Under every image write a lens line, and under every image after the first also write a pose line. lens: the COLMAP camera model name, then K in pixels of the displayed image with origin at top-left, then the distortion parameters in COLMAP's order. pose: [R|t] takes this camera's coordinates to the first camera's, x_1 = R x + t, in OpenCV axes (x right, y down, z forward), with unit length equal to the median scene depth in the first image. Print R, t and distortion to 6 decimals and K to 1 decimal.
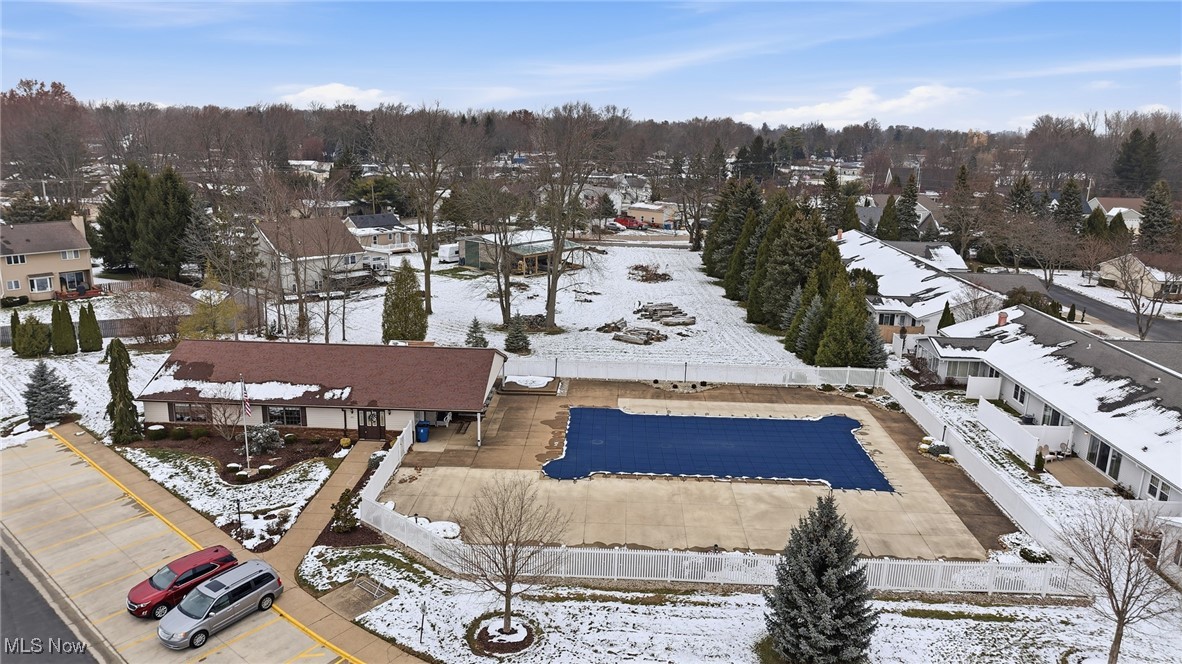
lens RADIAL K [[814.5, 0, 586.5], [0, 814.5, 332.1], [0, 0, 1]] dist [0.000752, -0.000347]
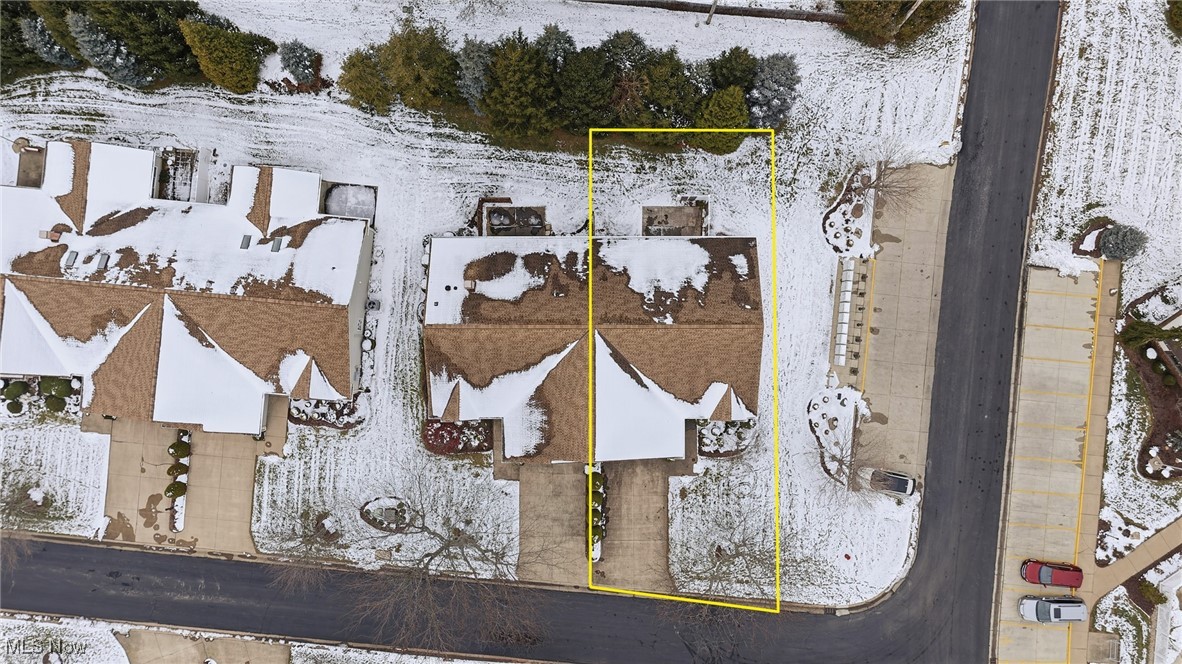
lens RADIAL K [[814.5, 0, 586.5], [0, 814.5, 332.1], [0, 0, 1]] dist [0.000752, -0.000347]
pose [[0.589752, 0.806896, -0.033337, -0.892069], [-0.187681, 0.177090, 0.966134, -0.819746], [0.785473, -0.563523, 0.255878, 0.003288]]
